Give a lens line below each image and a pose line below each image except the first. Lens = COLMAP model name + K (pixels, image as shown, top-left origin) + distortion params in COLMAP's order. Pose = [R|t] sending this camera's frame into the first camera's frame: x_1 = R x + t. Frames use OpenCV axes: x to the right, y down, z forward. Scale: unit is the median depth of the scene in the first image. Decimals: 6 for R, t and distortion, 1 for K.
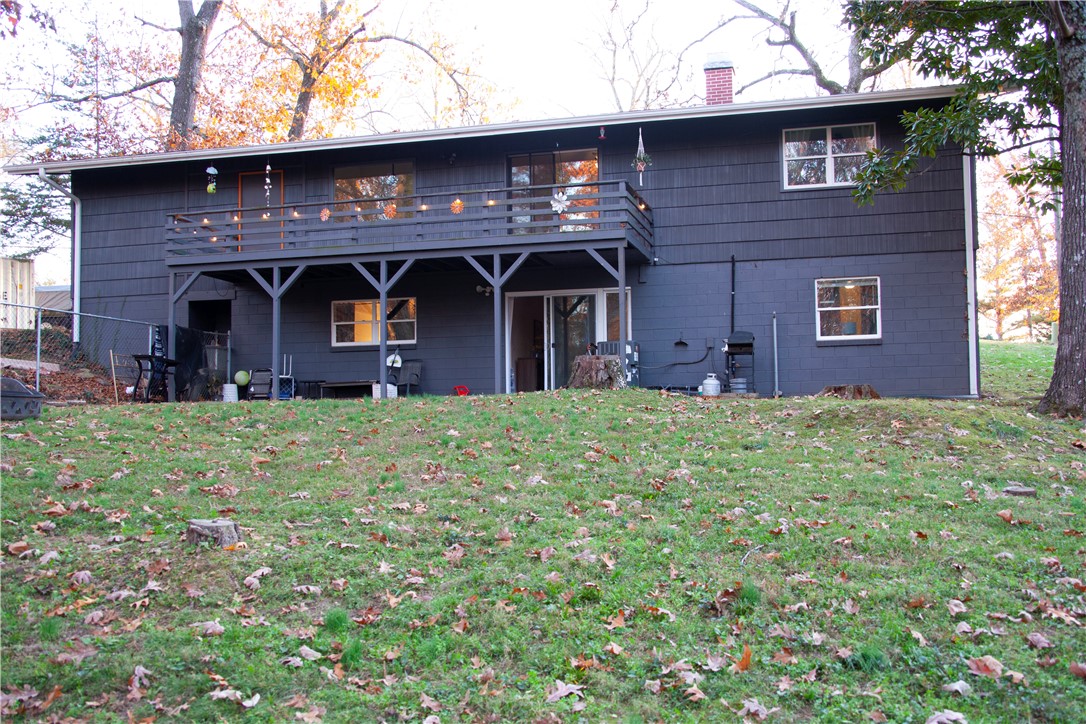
lens RADIAL K [[1071.9, 0, 544.0], [0, 1071.9, 362.2], [0, 0, 1]] dist [-0.025545, 0.000000]
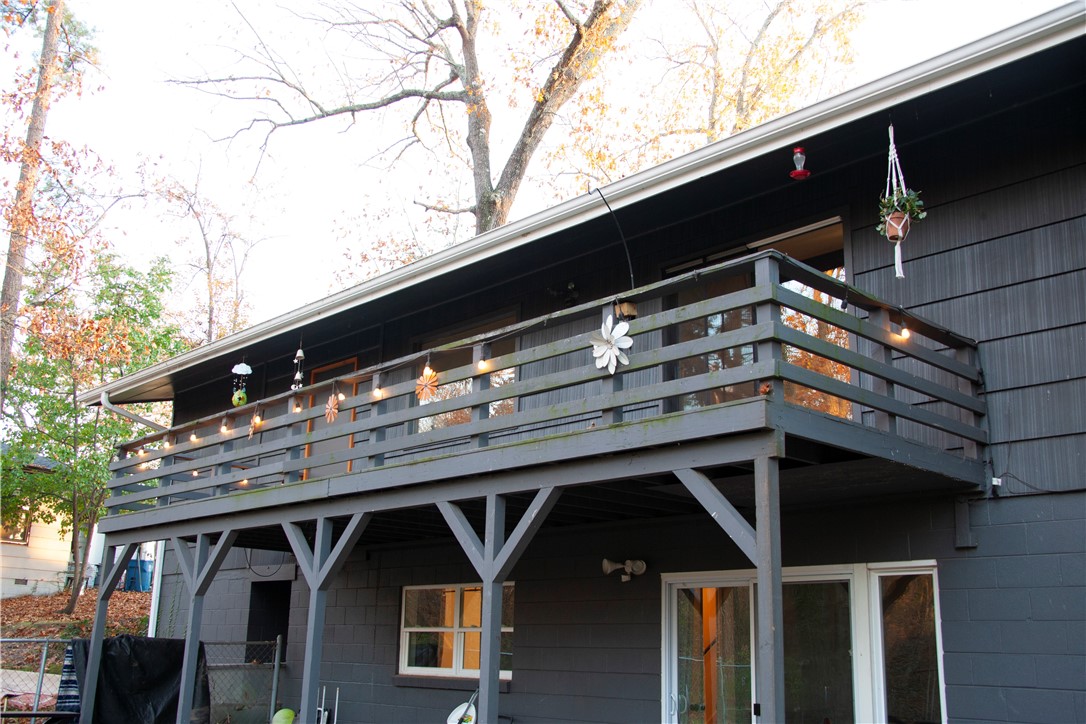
lens RADIAL K [[1071.9, 0, 542.9], [0, 1071.9, 365.2], [0, 0, 1]] dist [-0.025545, 0.000000]
pose [[0.852710, -0.105625, -0.511594, 0.150397], [0.001306, 0.979773, -0.200109, -0.059696], [0.522383, 0.169967, 0.835600, 0.585402]]
